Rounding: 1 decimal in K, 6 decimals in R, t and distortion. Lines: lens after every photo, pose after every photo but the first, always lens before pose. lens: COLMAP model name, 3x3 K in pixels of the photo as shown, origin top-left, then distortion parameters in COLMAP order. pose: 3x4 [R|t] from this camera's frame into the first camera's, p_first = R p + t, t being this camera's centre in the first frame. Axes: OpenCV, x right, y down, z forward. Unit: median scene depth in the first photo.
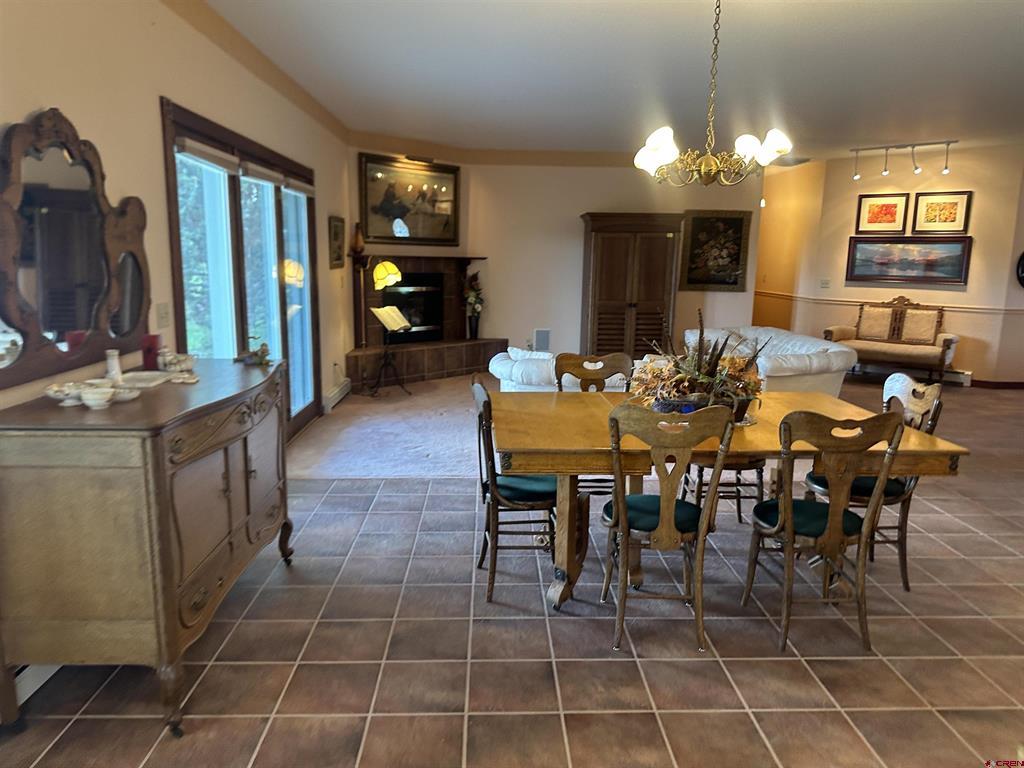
lens RADIAL K [[721.5, 0, 510.7], [0, 721.5, 394.0], [0, 0, 1]] dist [0.138365, -0.188817]
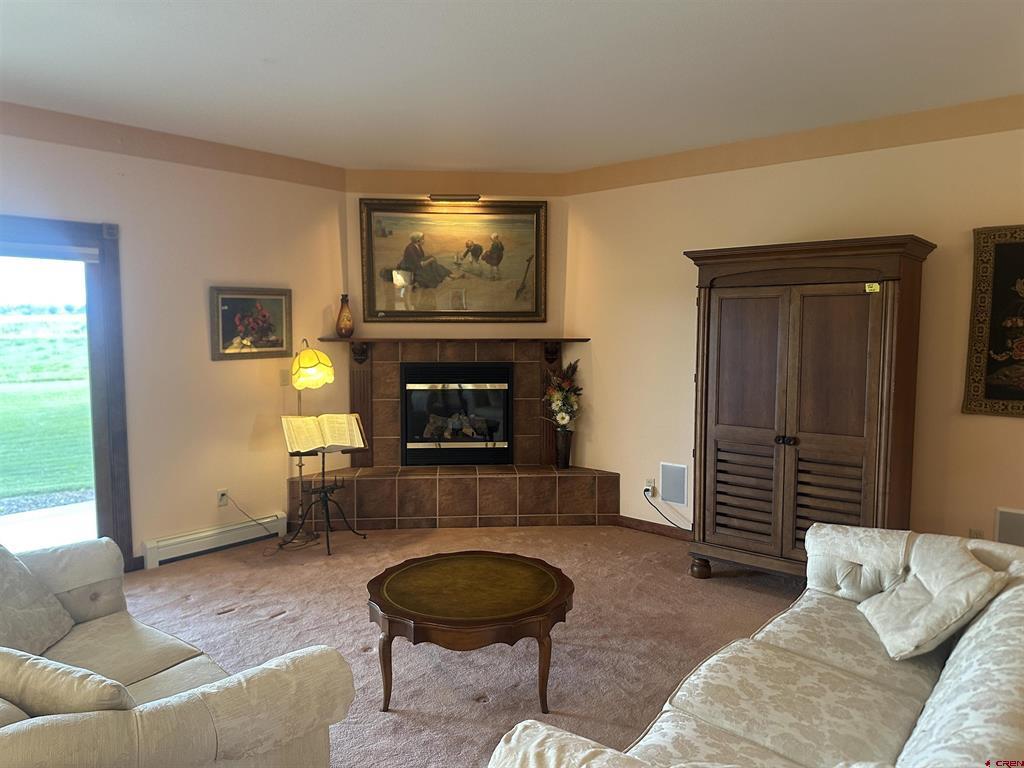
lens RADIAL K [[721.5, 0, 510.7], [0, 721.5, 394.0], [0, 0, 1]] dist [0.138365, -0.188817]
pose [[0.725559, 0.047463, -0.686522, 0.365642], [-0.114281, 0.992077, -0.052192, -0.109285], [0.678605, 0.116324, 0.725234, 0.550947]]
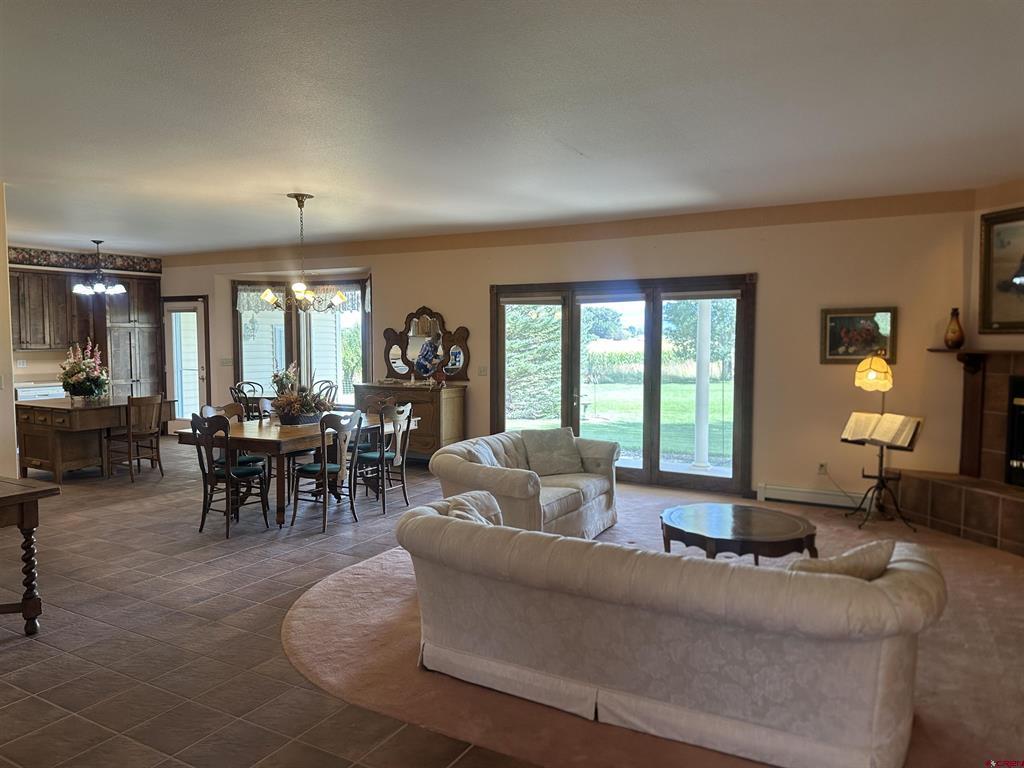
lens RADIAL K [[714.8, 0, 512.0], [0, 714.8, 384.0], [0, 0, 1]] dist [0.041399, -0.000200]
pose [[-0.526796, 0.032369, -0.849375, 0.614282], [-0.172073, 0.974523, 0.143861, -0.171026], [0.832392, 0.221940, -0.507805, 0.926256]]
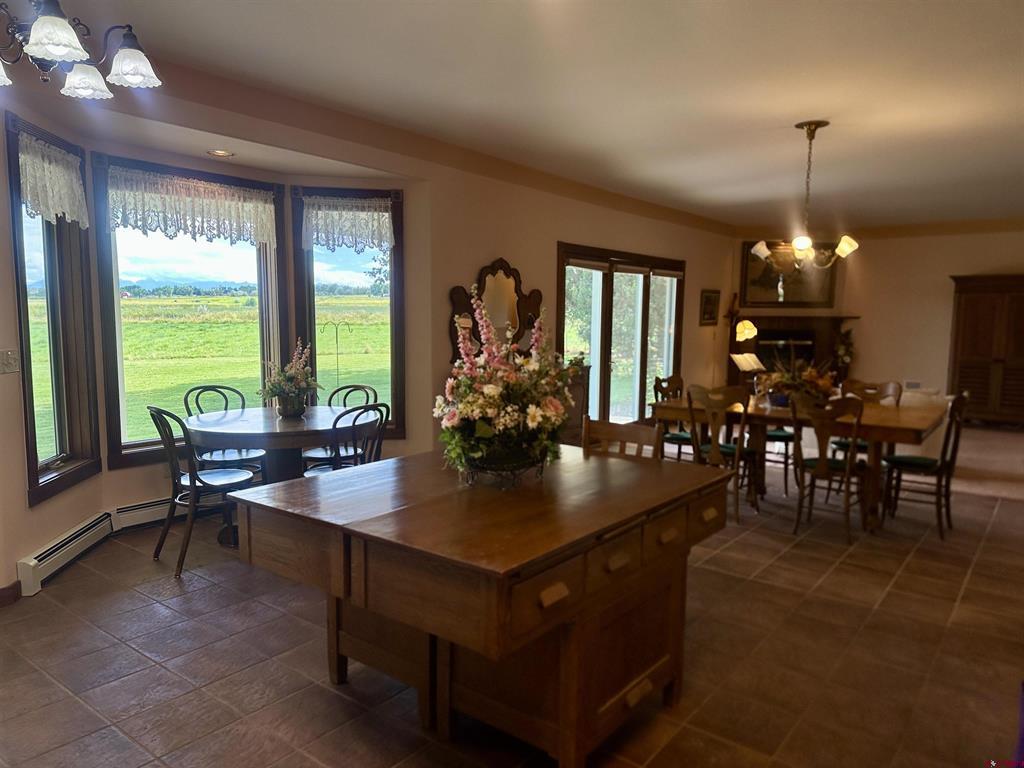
lens RADIAL K [[721.5, 0, 510.7], [0, 721.5, 394.0], [0, 0, 1]] dist [0.138365, -0.188817]
pose [[0.774038, 0.060220, -0.630269, 0.302847], [-0.117134, 0.991903, -0.049081, 0.060210], [0.622209, 0.111816, 0.774824, -0.259652]]
